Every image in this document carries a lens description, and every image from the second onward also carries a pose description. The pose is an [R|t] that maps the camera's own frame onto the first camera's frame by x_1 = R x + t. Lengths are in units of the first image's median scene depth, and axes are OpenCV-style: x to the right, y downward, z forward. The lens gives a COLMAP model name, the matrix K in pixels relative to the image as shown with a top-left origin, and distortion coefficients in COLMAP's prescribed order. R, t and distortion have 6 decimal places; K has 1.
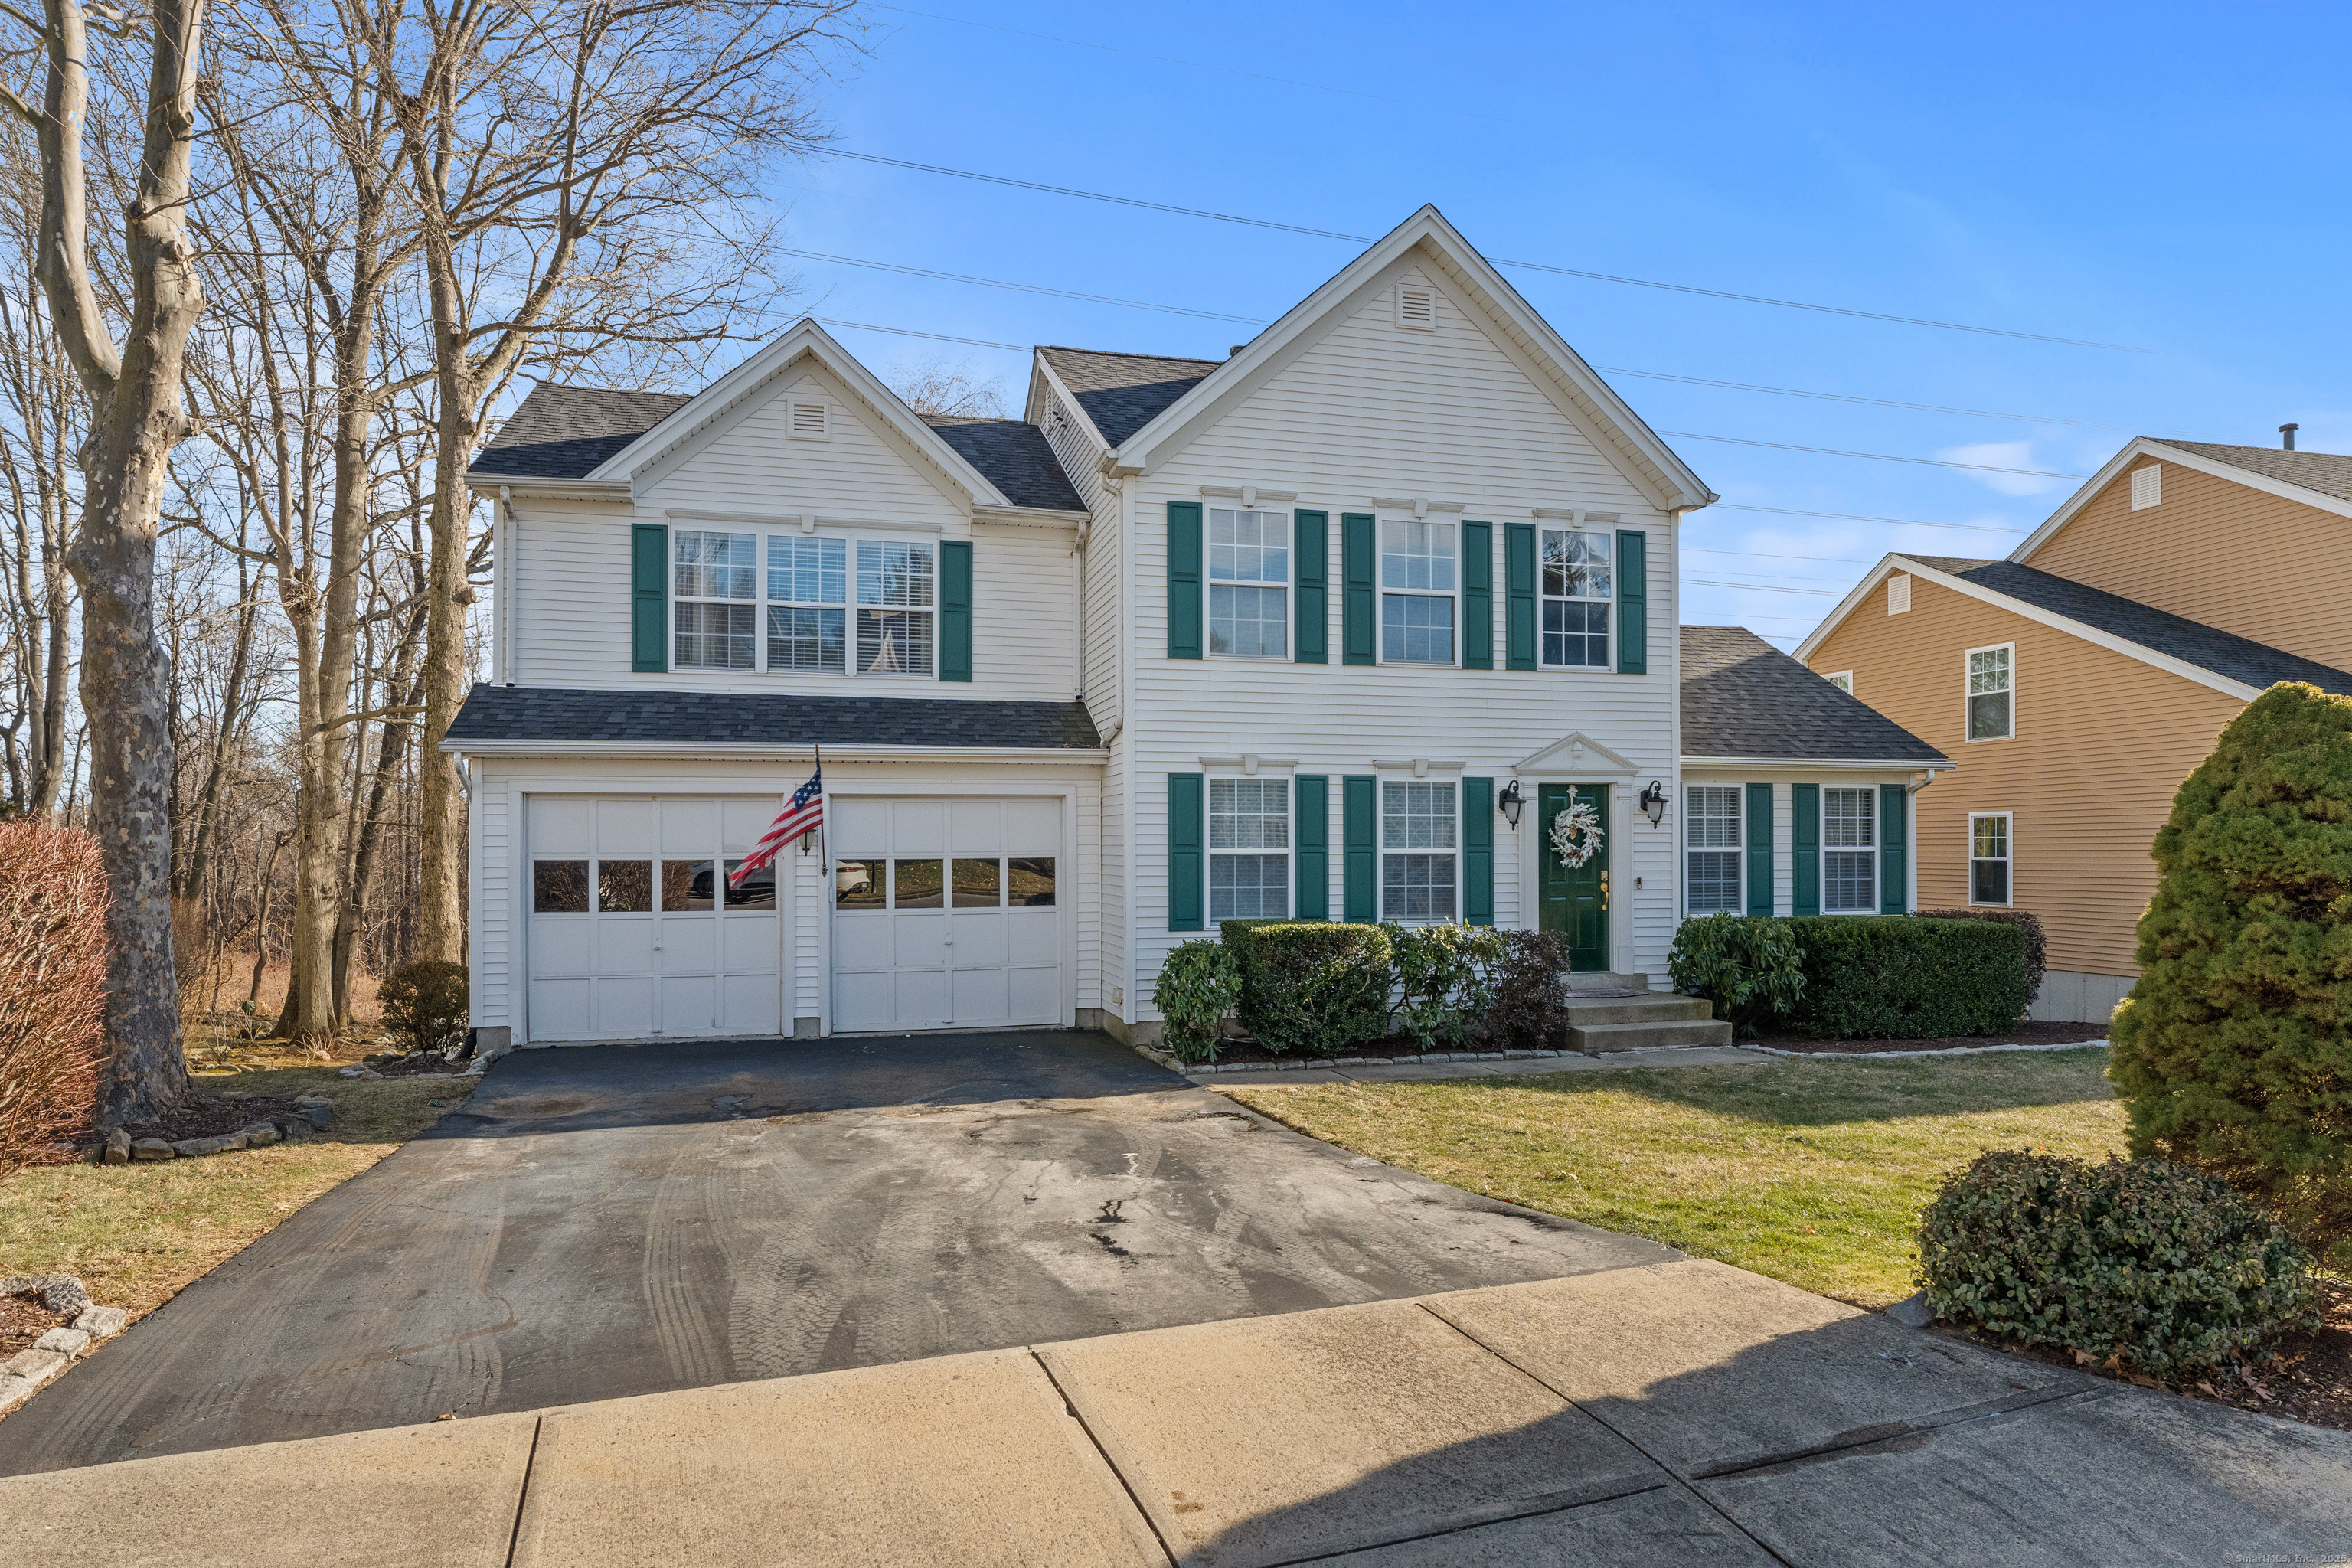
lens RADIAL K [[1308.5, 0, 1180.9], [0, 1308.5, 843.5], [0, 0, 1]] dist [0.001421, 0.005275]
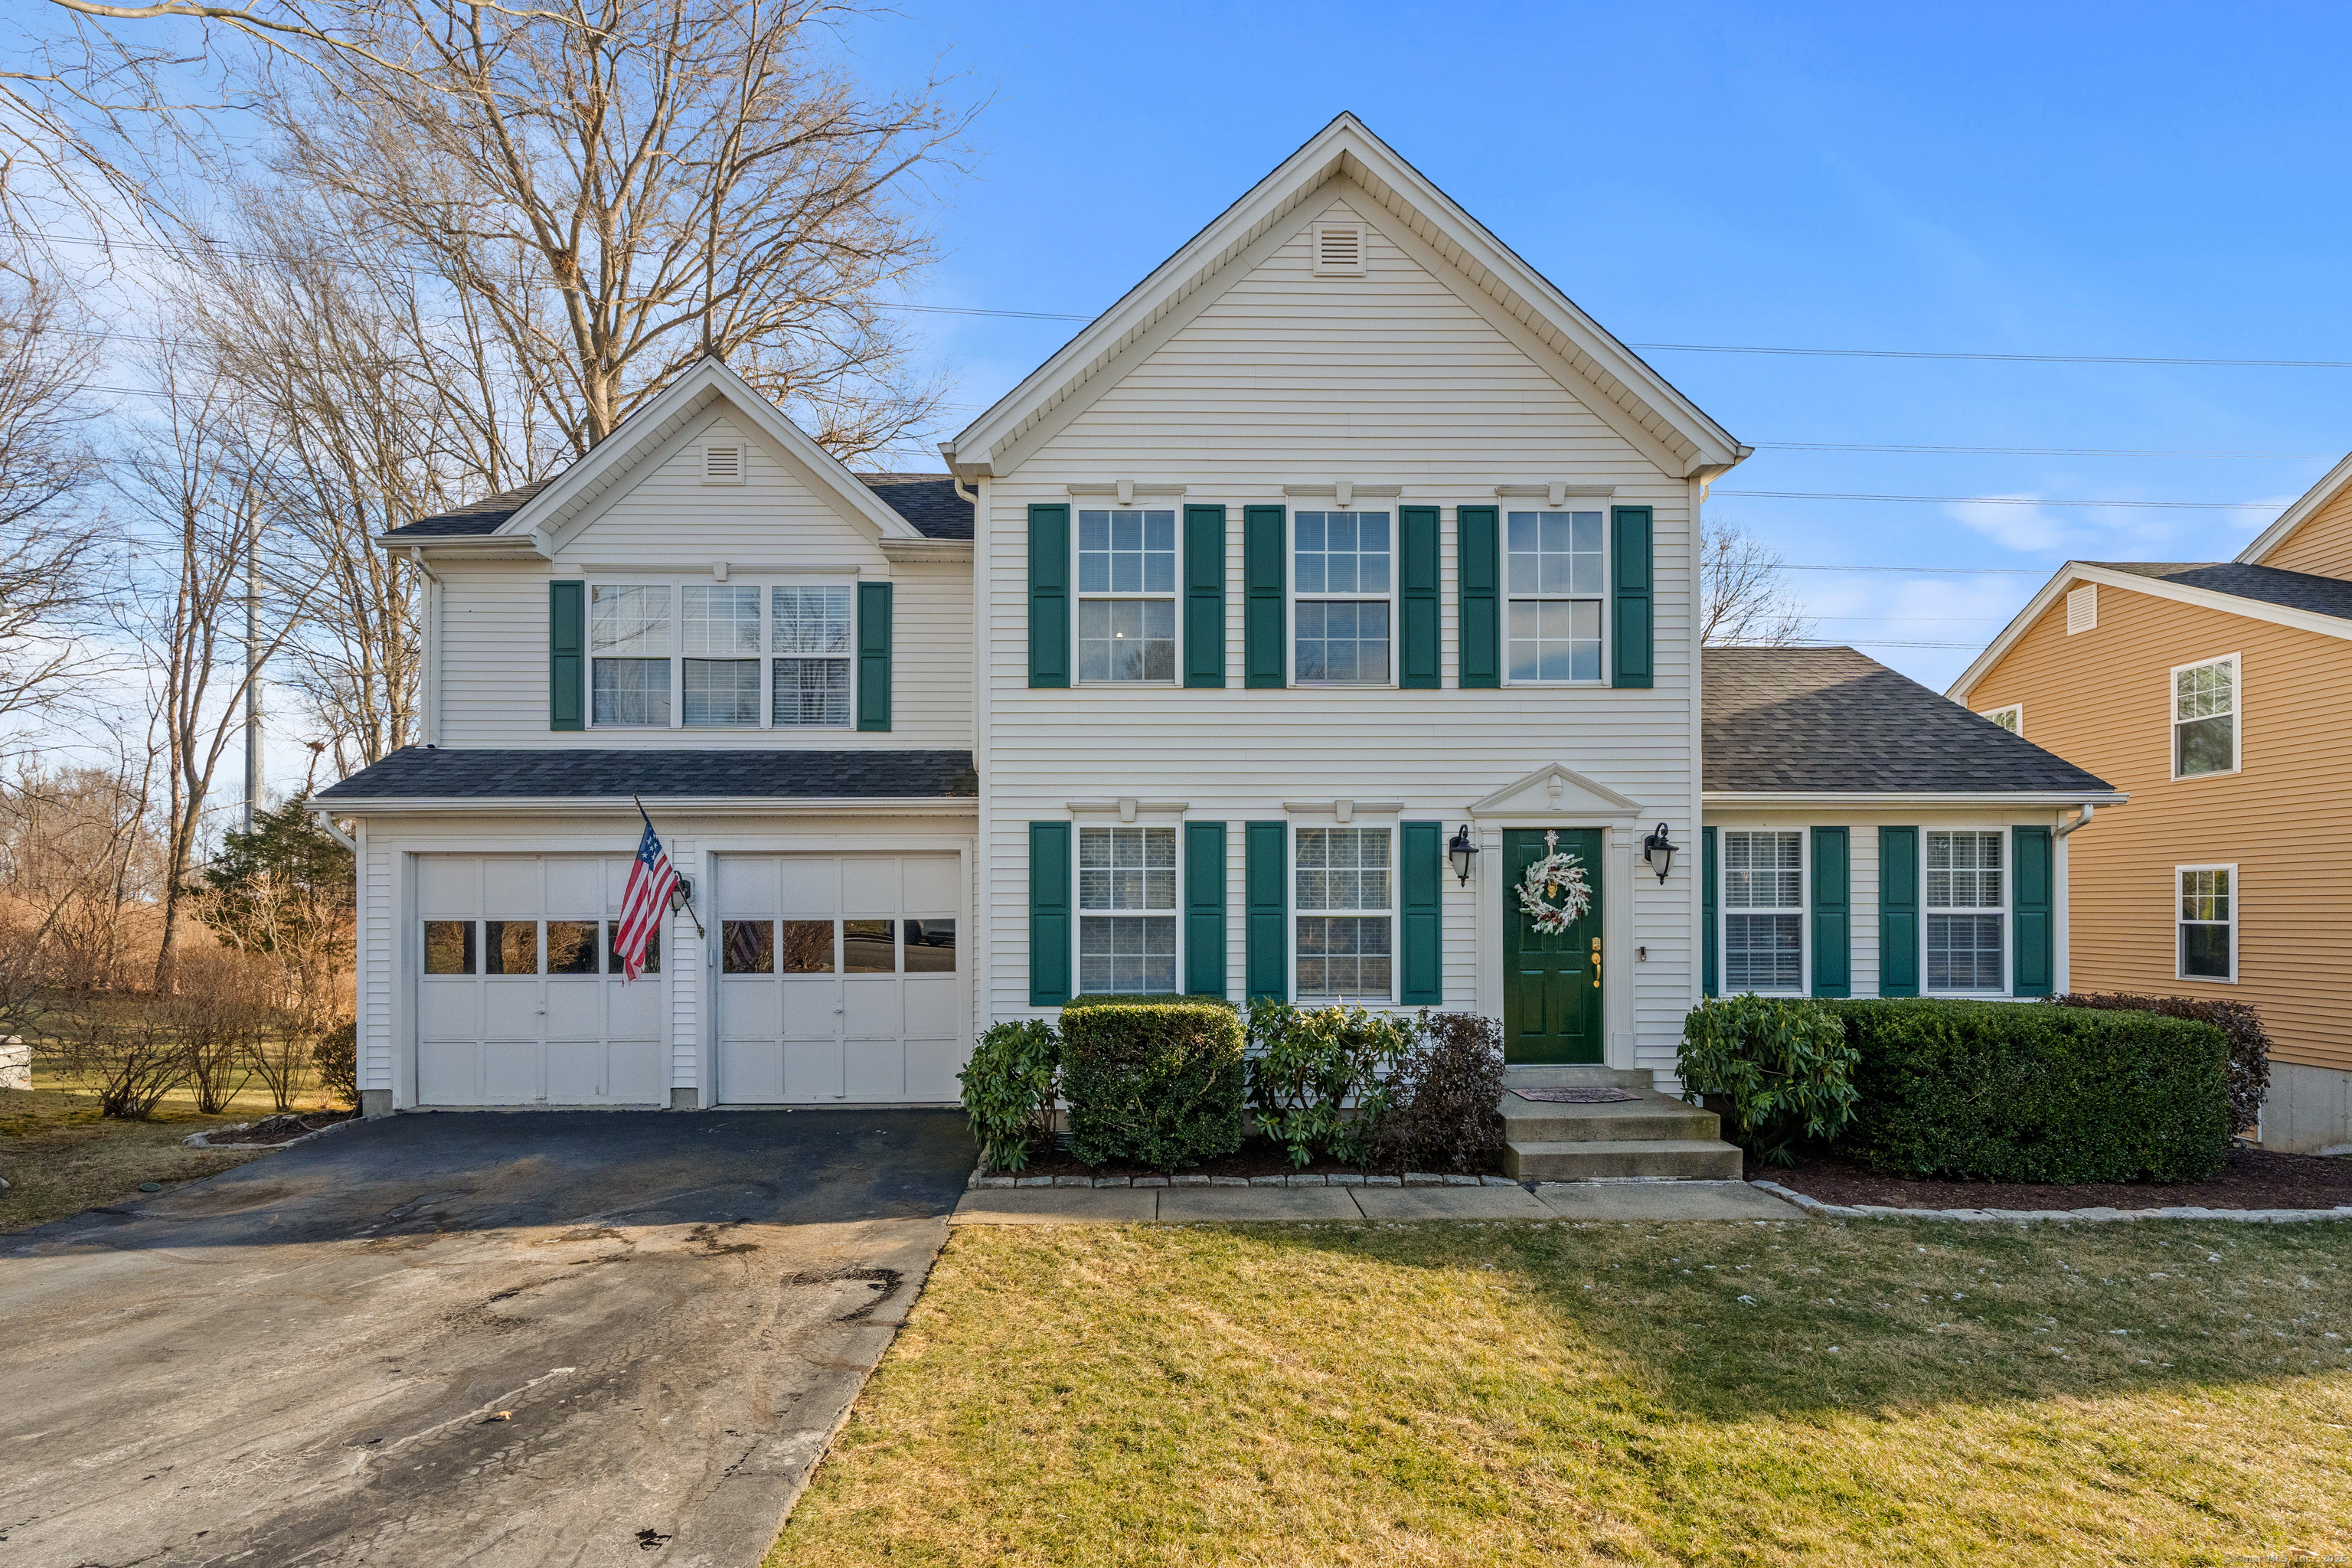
lens RADIAL K [[1094.8, 0, 1156.6], [0, 1094.8, 902.2], [0, 0, 1]] dist [0.014474, -0.003274]
pose [[0.974903, -0.001047, -0.222627, 0.221948], [0.000358, 0.999995, -0.003136, 0.001379], [0.222629, 0.002978, 0.974899, 0.305865]]
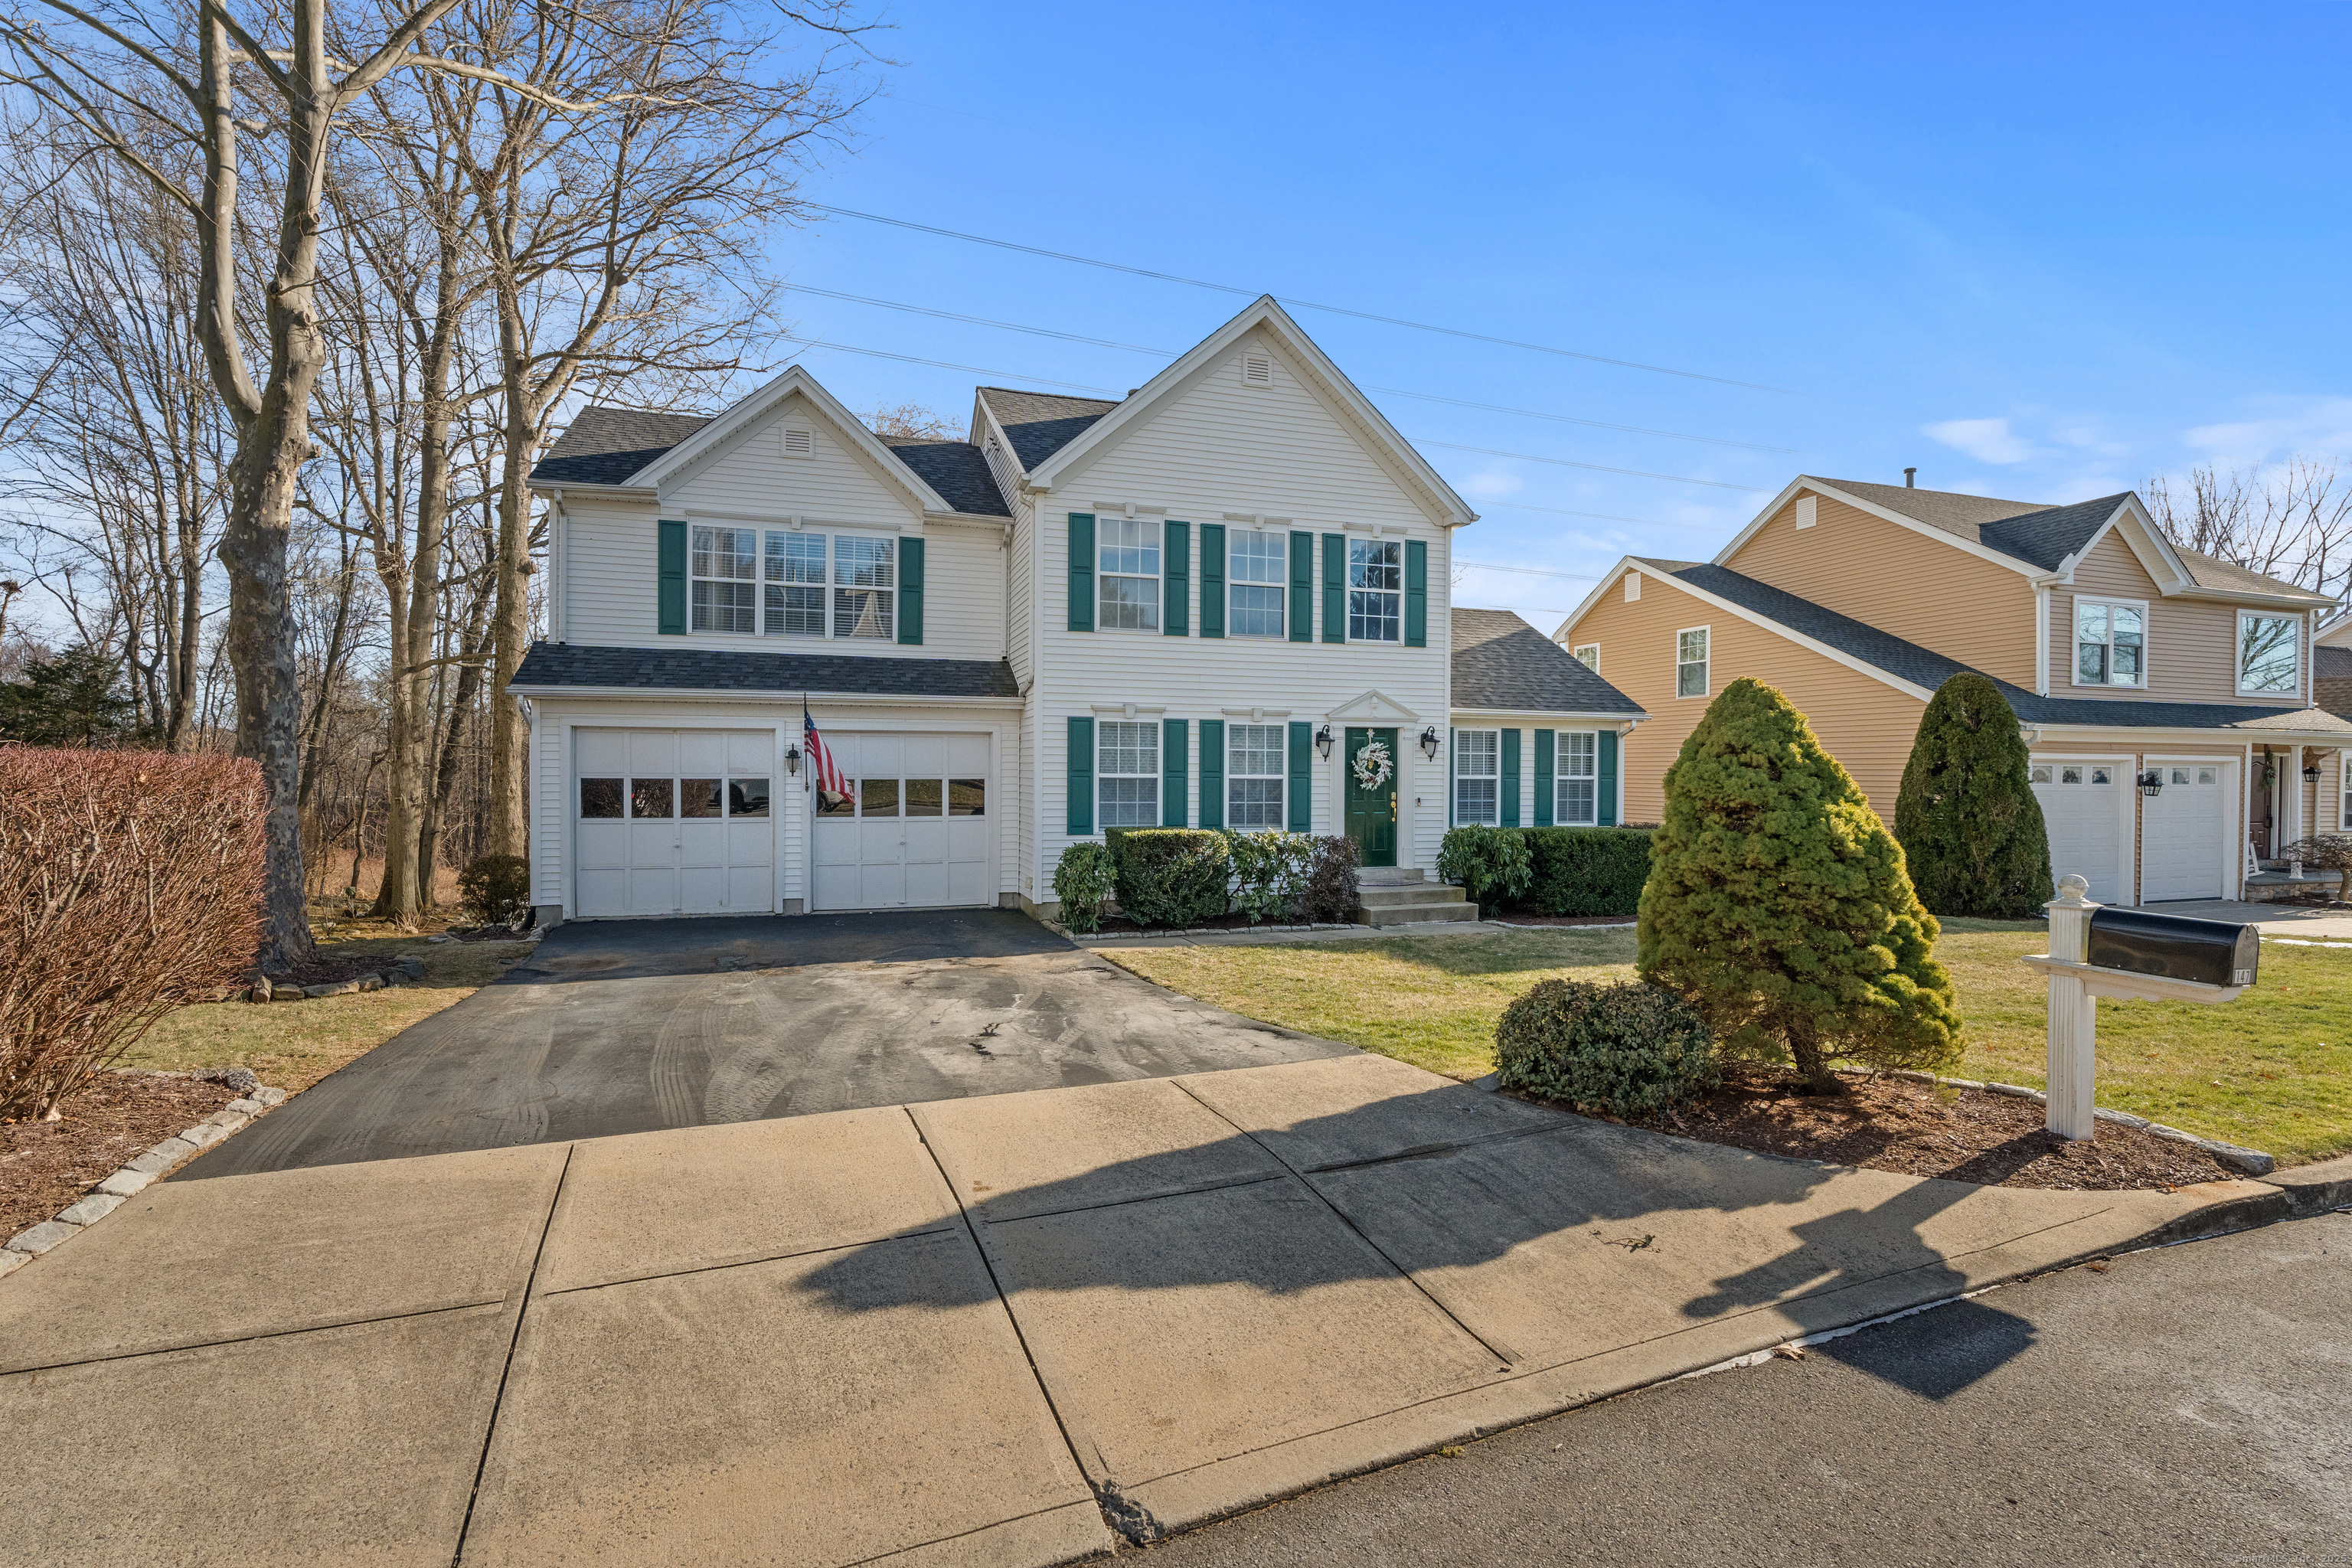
lens RADIAL K [[1036.1, 0, 1164.6], [0, 1036.1, 780.4], [0, 0, 1]] dist [-0.001659, 0.000578]
pose [[0.998660, 0.008366, 0.051078, 0.034016], [-0.009035, 0.999876, 0.012881, -0.003349], [-0.050964, -0.013325, 0.998612, -0.059754]]
